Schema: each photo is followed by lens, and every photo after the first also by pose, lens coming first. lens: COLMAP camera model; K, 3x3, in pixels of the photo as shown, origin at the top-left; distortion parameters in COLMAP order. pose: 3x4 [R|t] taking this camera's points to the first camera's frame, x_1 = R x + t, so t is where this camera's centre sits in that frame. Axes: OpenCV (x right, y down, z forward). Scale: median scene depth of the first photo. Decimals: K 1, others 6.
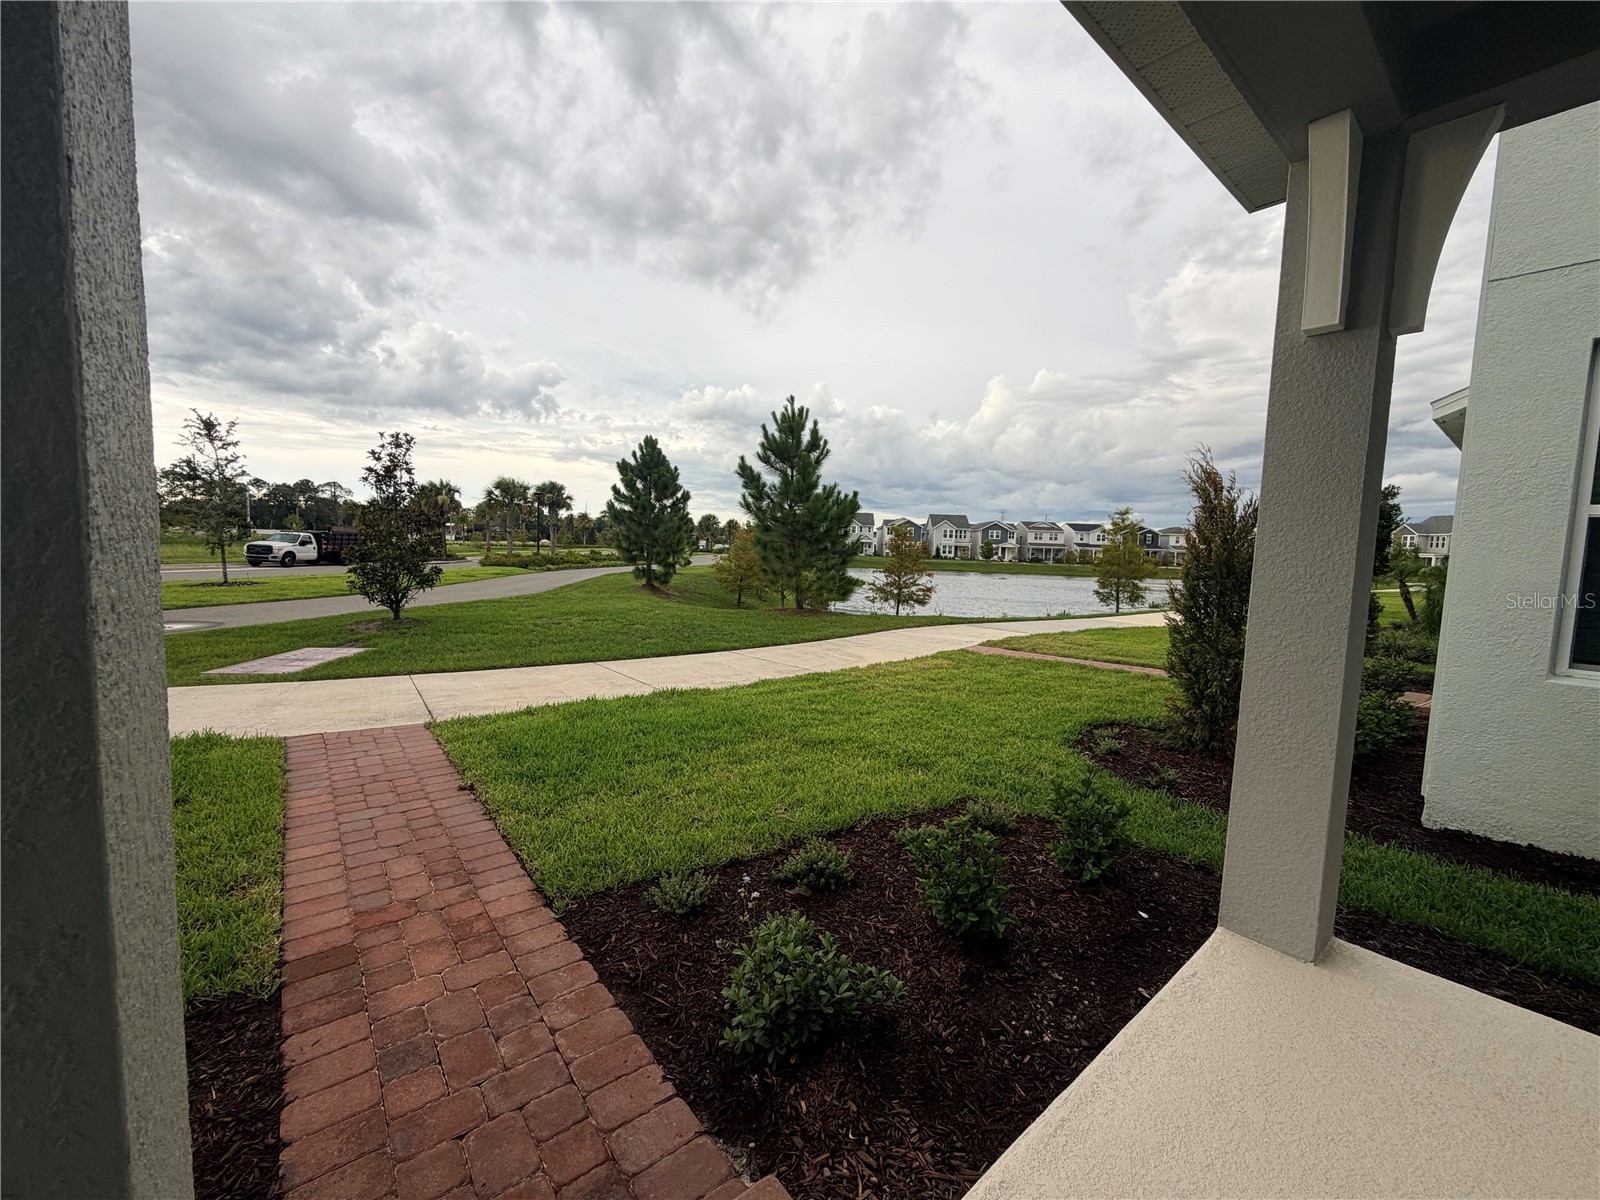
lens RADIAL K [[641.9, 0, 796.4], [0, 641.9, 600.2], [0, 0, 1]] dist [-0.002208, -0.000177]
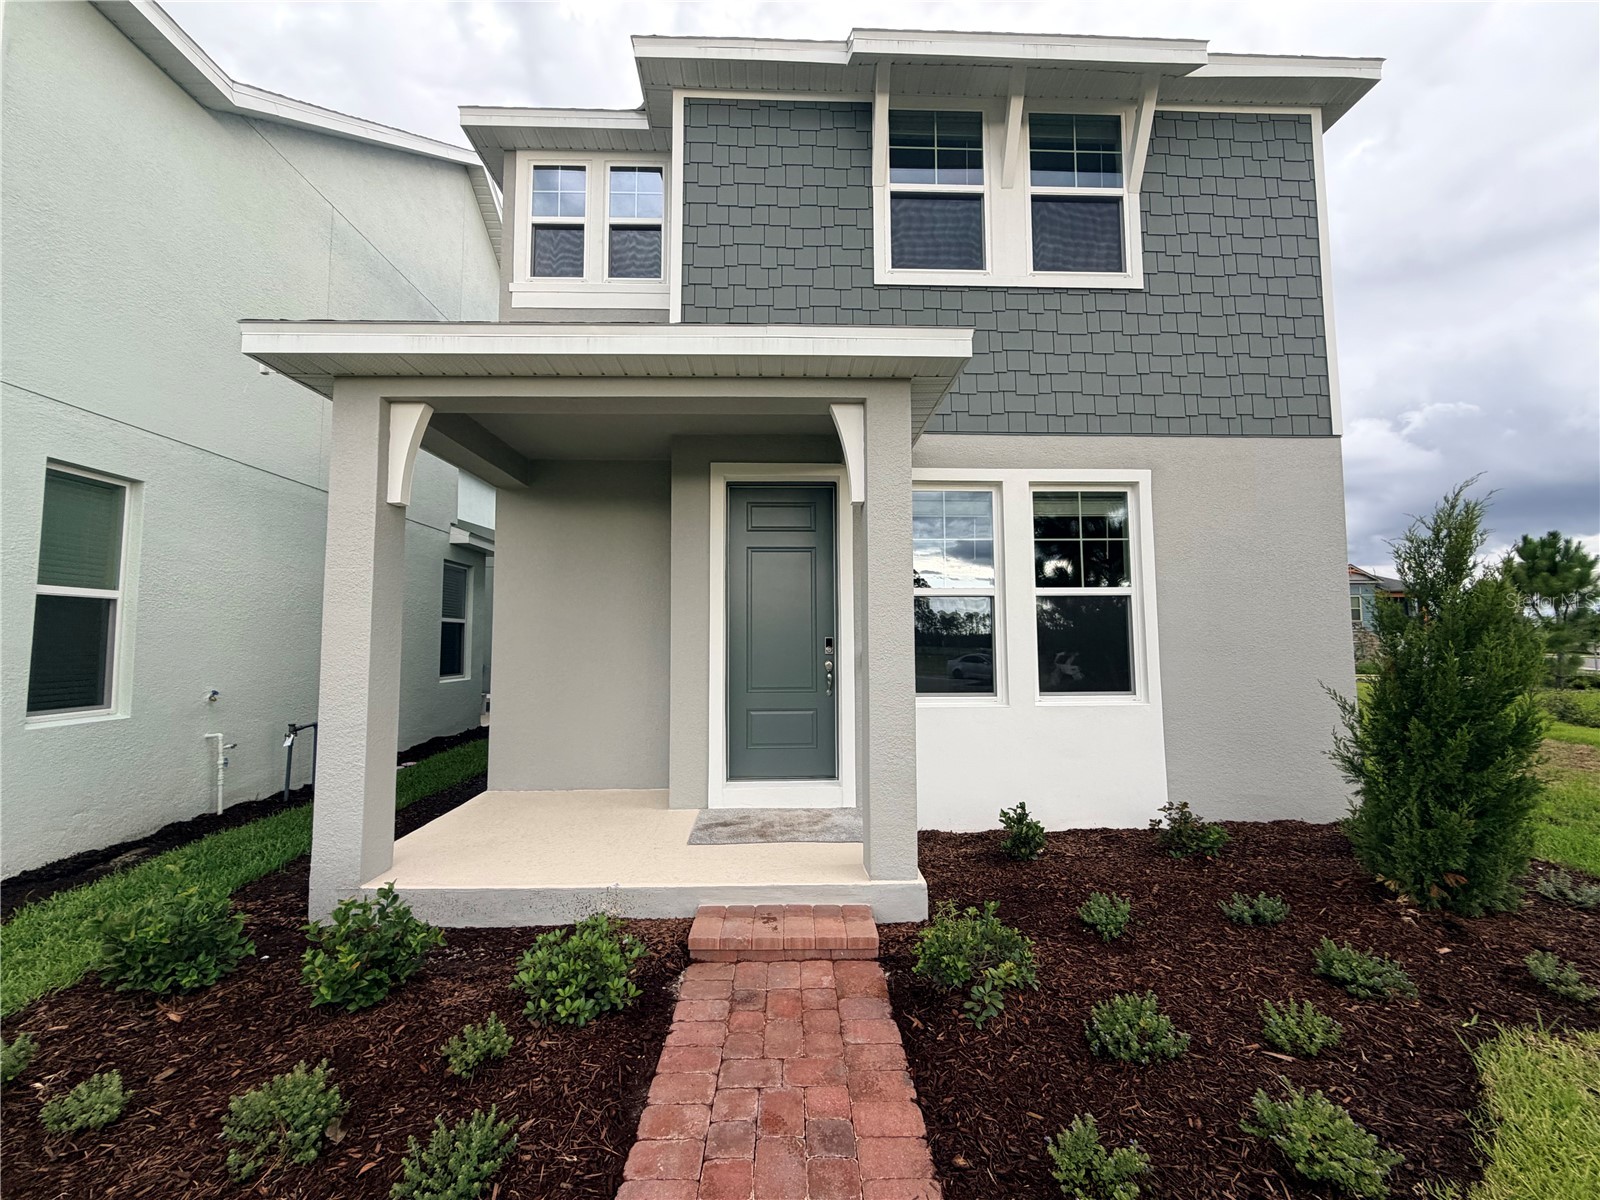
lens RADIAL K [[641.9, 0, 796.4], [0, 641.9, 600.2], [0, 0, 1]] dist [-0.002208, -0.000177]
pose [[-0.794207, 0.013174, 0.607504, -0.806995], [0.029652, 0.999414, 0.017092, -0.106508], [-0.606923, 0.031588, -0.794133, 1.226307]]
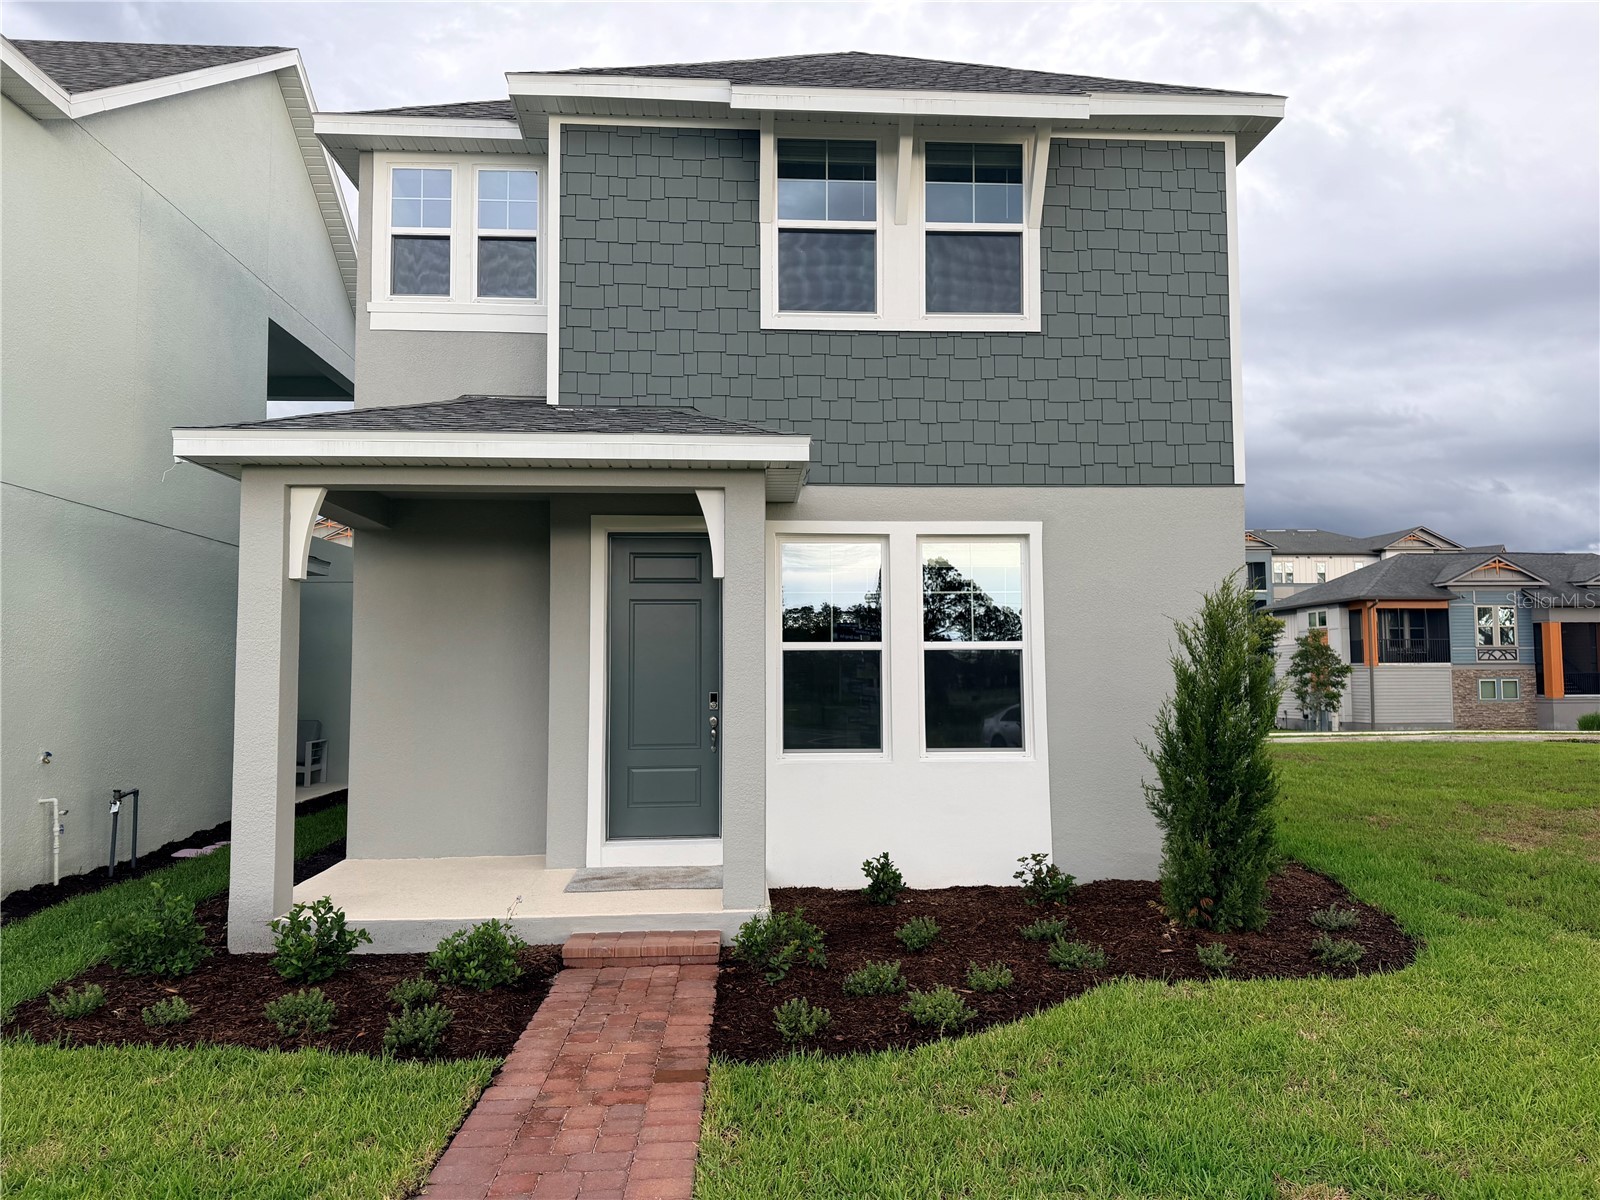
lens RADIAL K [[1112.2, 0, 800.0], [0, 1112.2, 600.0], [0, 0, 1]] dist [0.155404, -0.274453]
pose [[-0.812483, 0.013690, 0.582824, -1.738287], [0.028260, 0.999474, 0.015918, -0.260127], [-0.582300, 0.029404, -0.812442, 2.059720]]
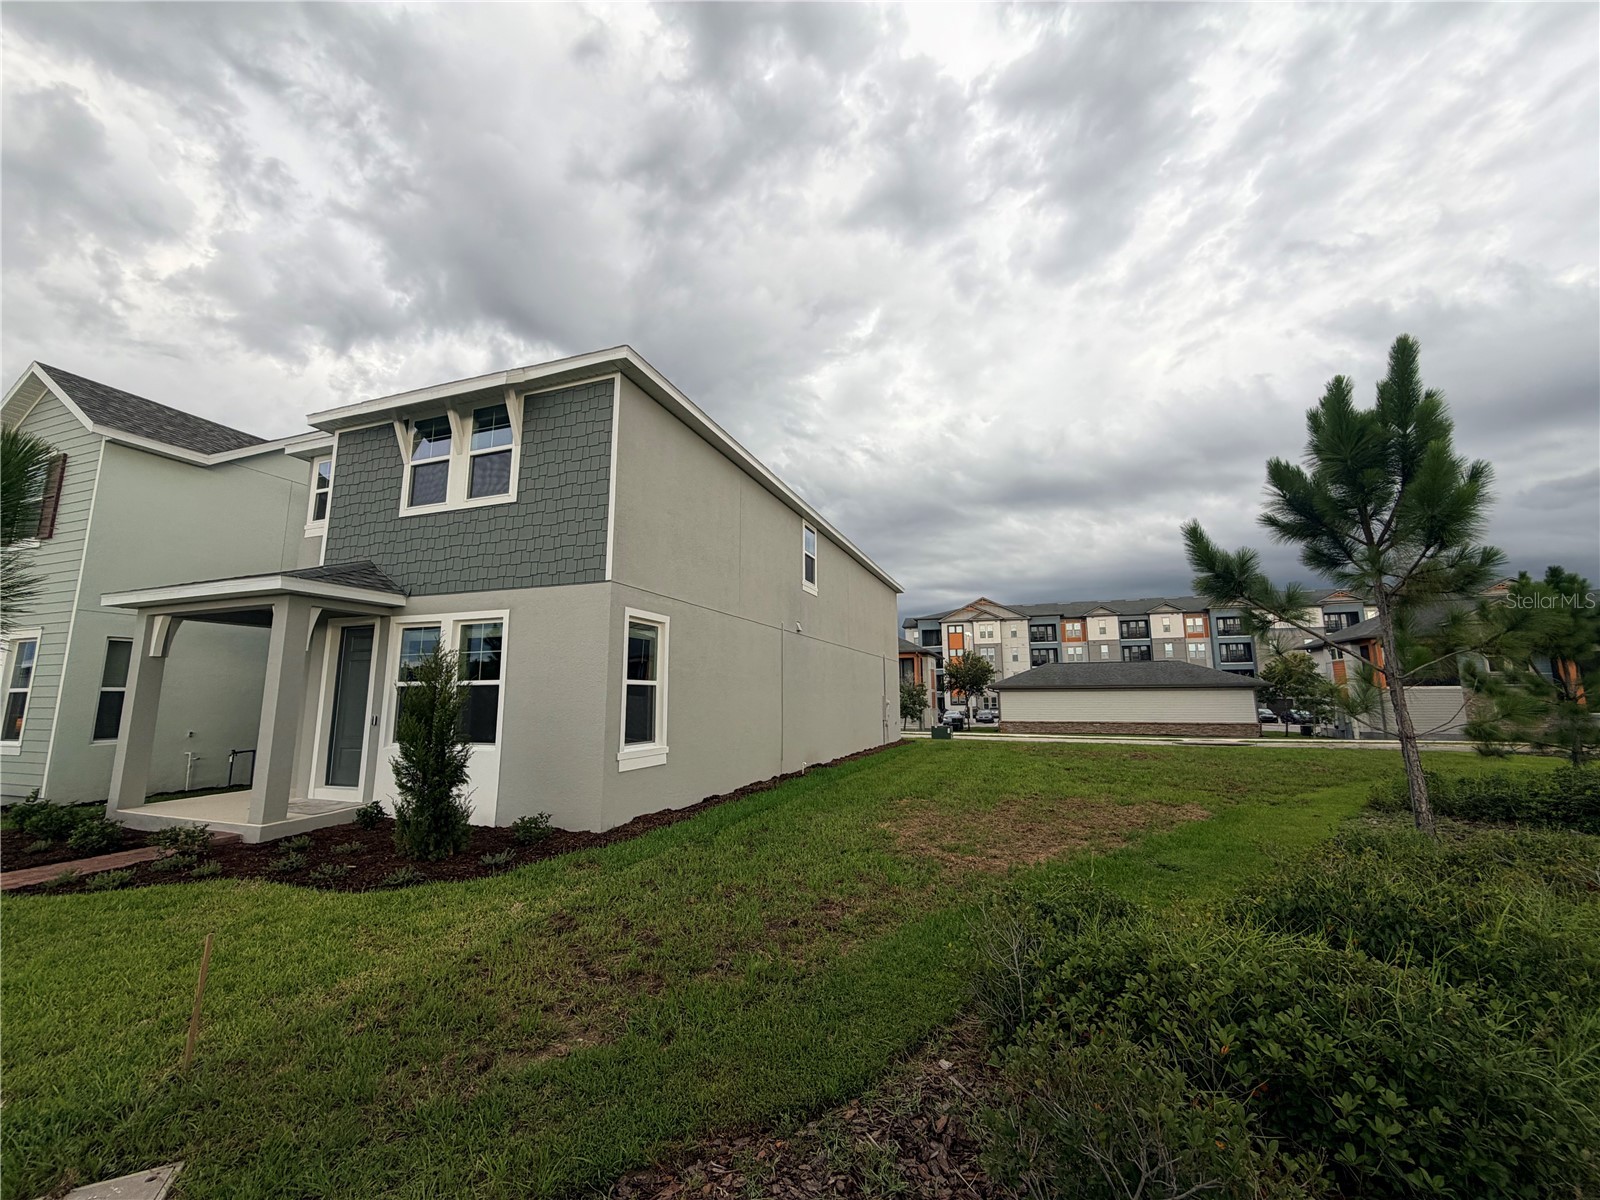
lens RADIAL K [[641.9, 0, 796.4], [0, 641.9, 600.2], [0, 0, 1]] dist [-0.002208, -0.000177]
pose [[-0.512656, 0.102909, 0.852405, -3.722370], [0.059561, 0.994662, -0.084262, -0.119694], [-0.856526, 0.007573, -0.516049, -0.382338]]
